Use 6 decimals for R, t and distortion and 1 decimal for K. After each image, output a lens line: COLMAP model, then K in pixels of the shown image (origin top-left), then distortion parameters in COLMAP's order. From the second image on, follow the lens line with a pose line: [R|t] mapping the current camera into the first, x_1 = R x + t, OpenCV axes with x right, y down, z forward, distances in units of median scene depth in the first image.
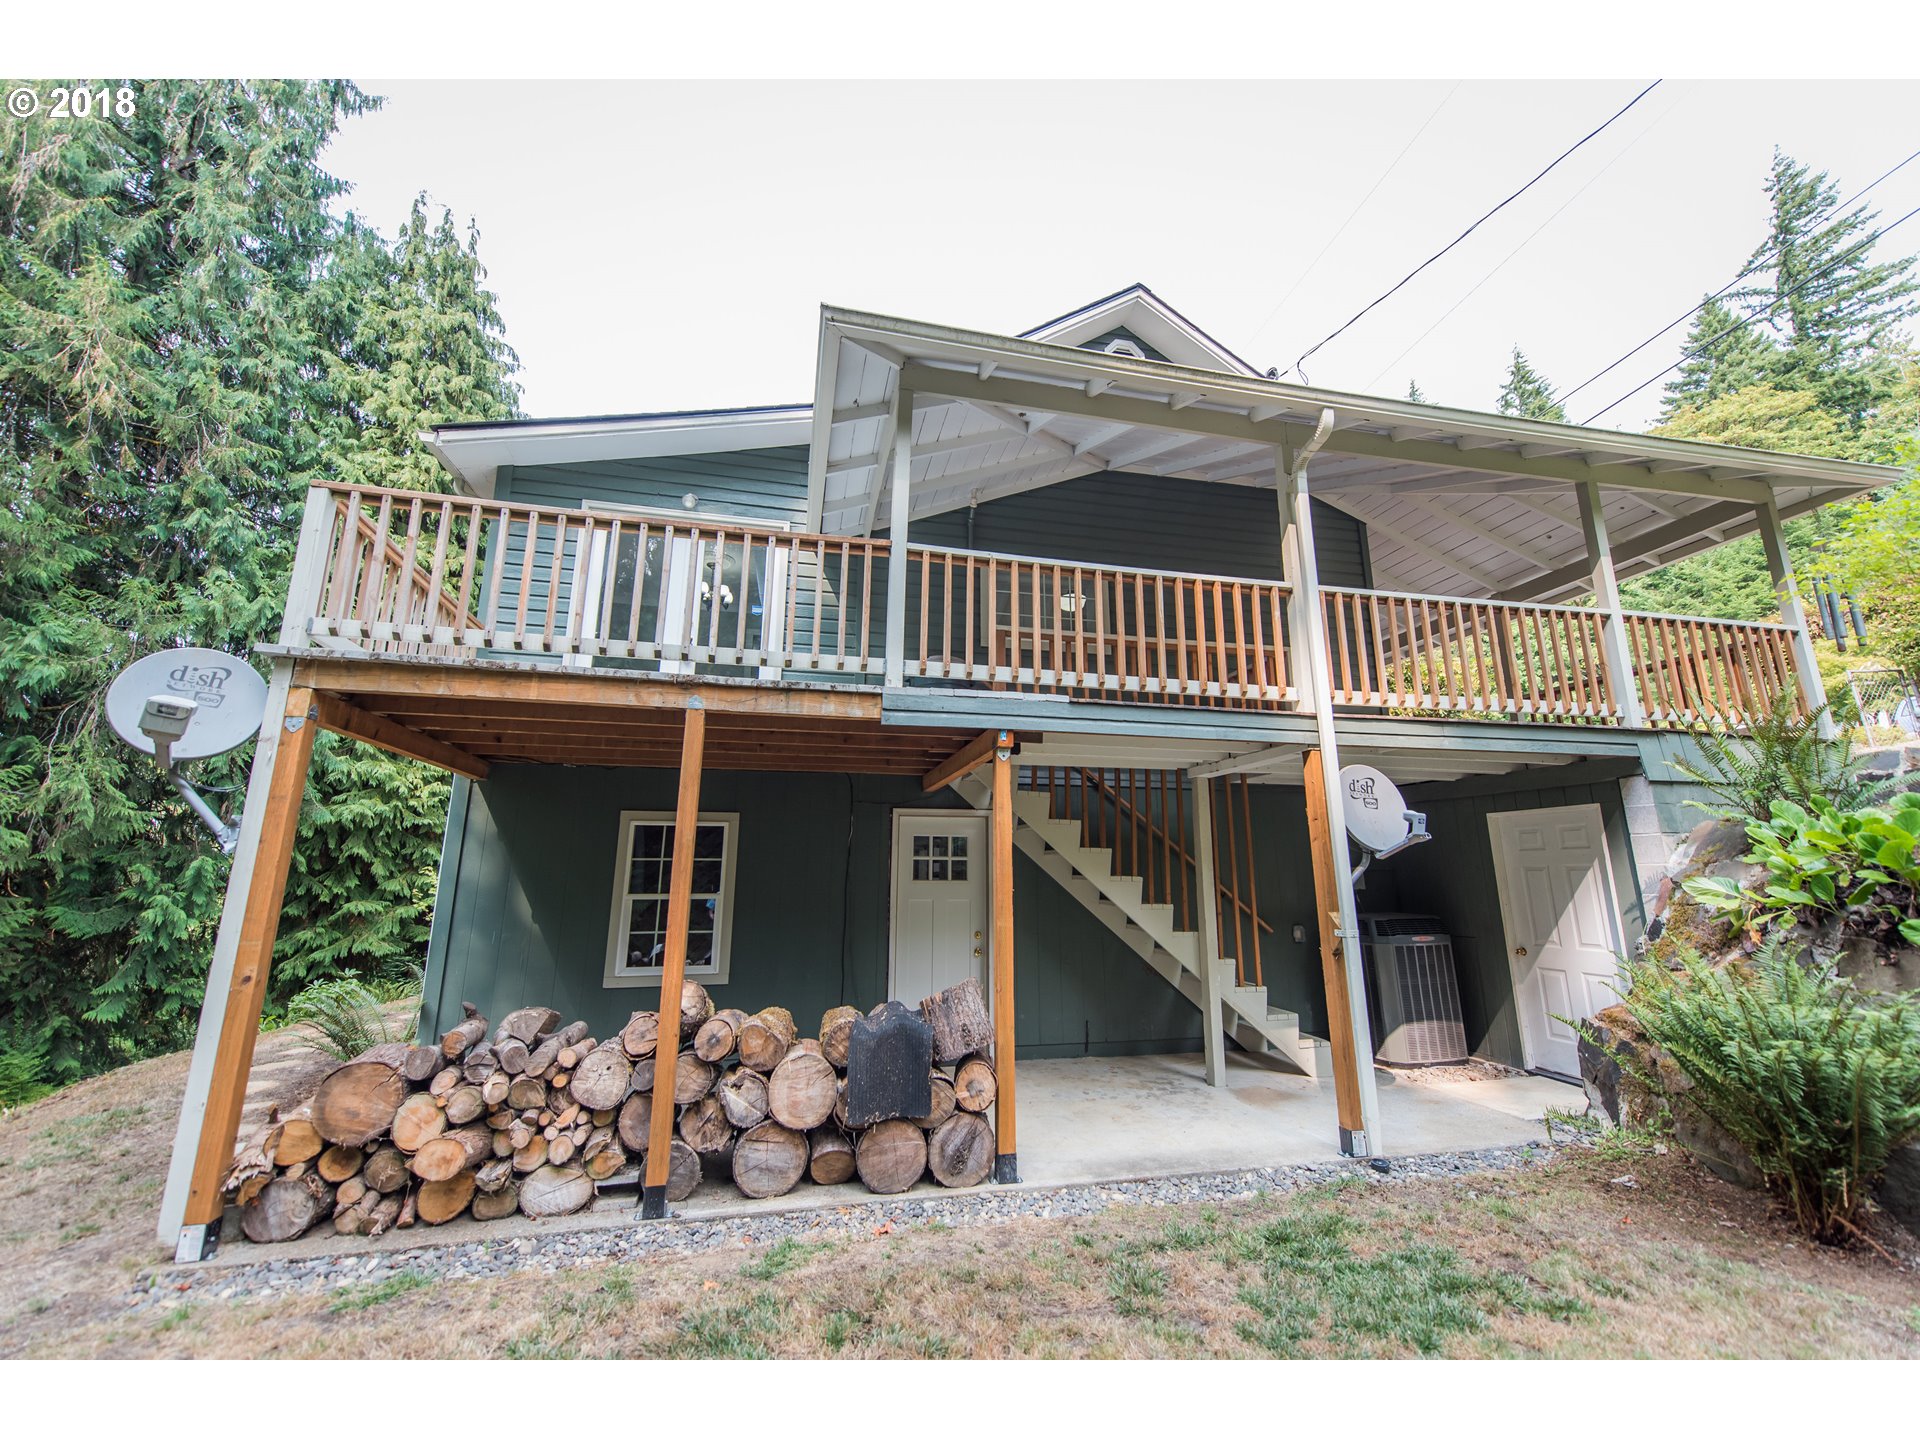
lens RADIAL K [[751.5, 0, 961.1], [0, 751.5, 713.4], [0, 0, 1]] dist [0.006815, -0.000218]
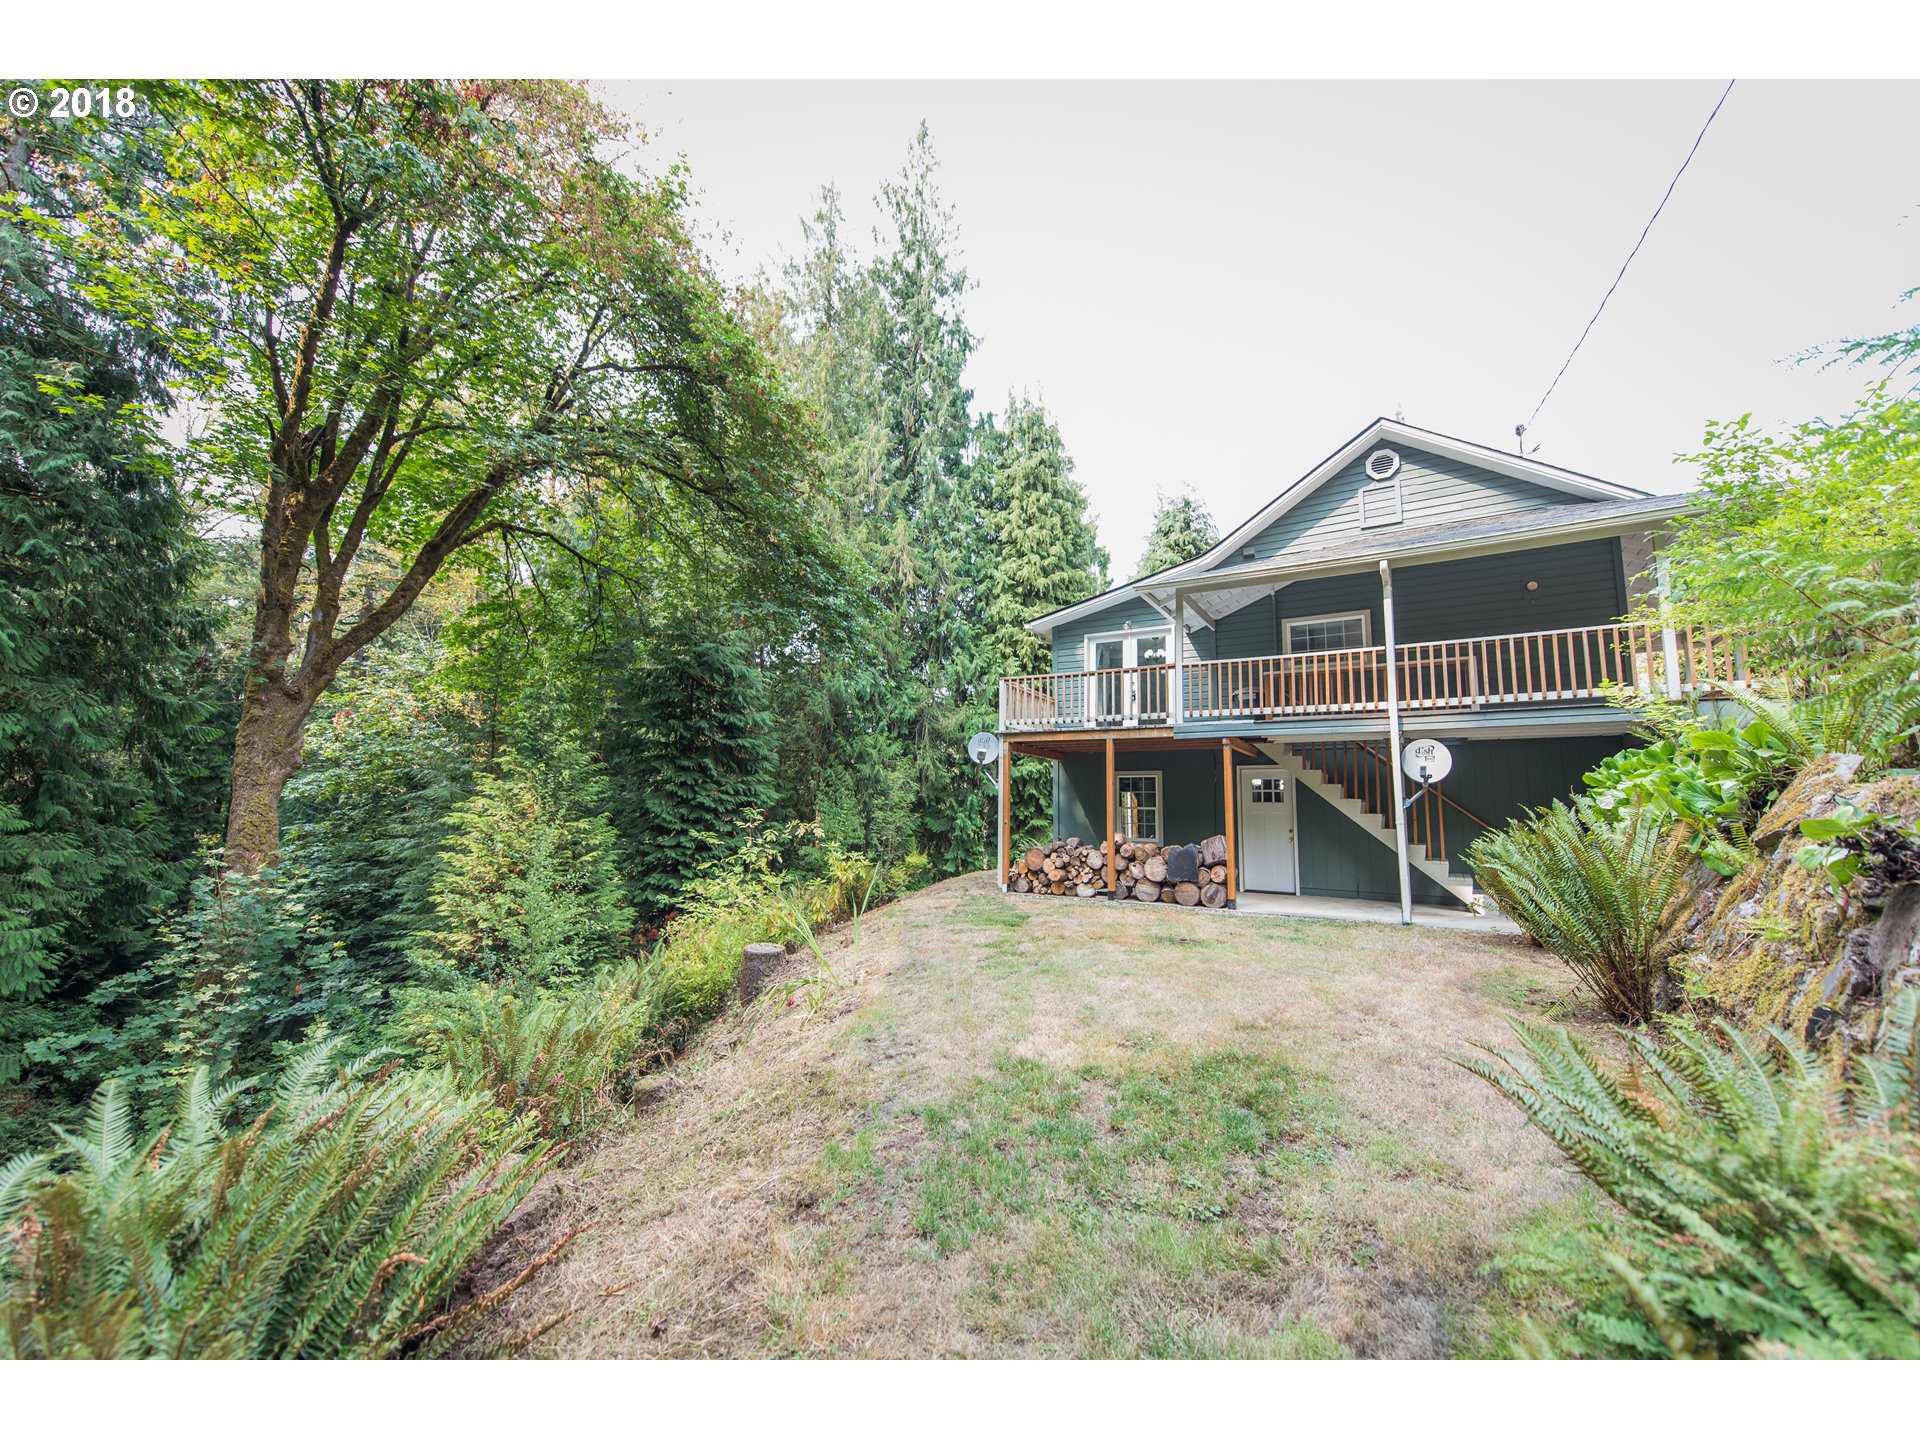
lens RADIAL K [[751.5, 0, 961.1], [0, 751.5, 713.4], [0, 0, 1]] dist [0.006815, -0.000218]
pose [[0.719194, -0.081225, -0.690045, 1.085562], [0.133498, 0.990793, 0.022510, -0.214184], [0.681864, -0.108309, 0.723416, -1.284944]]
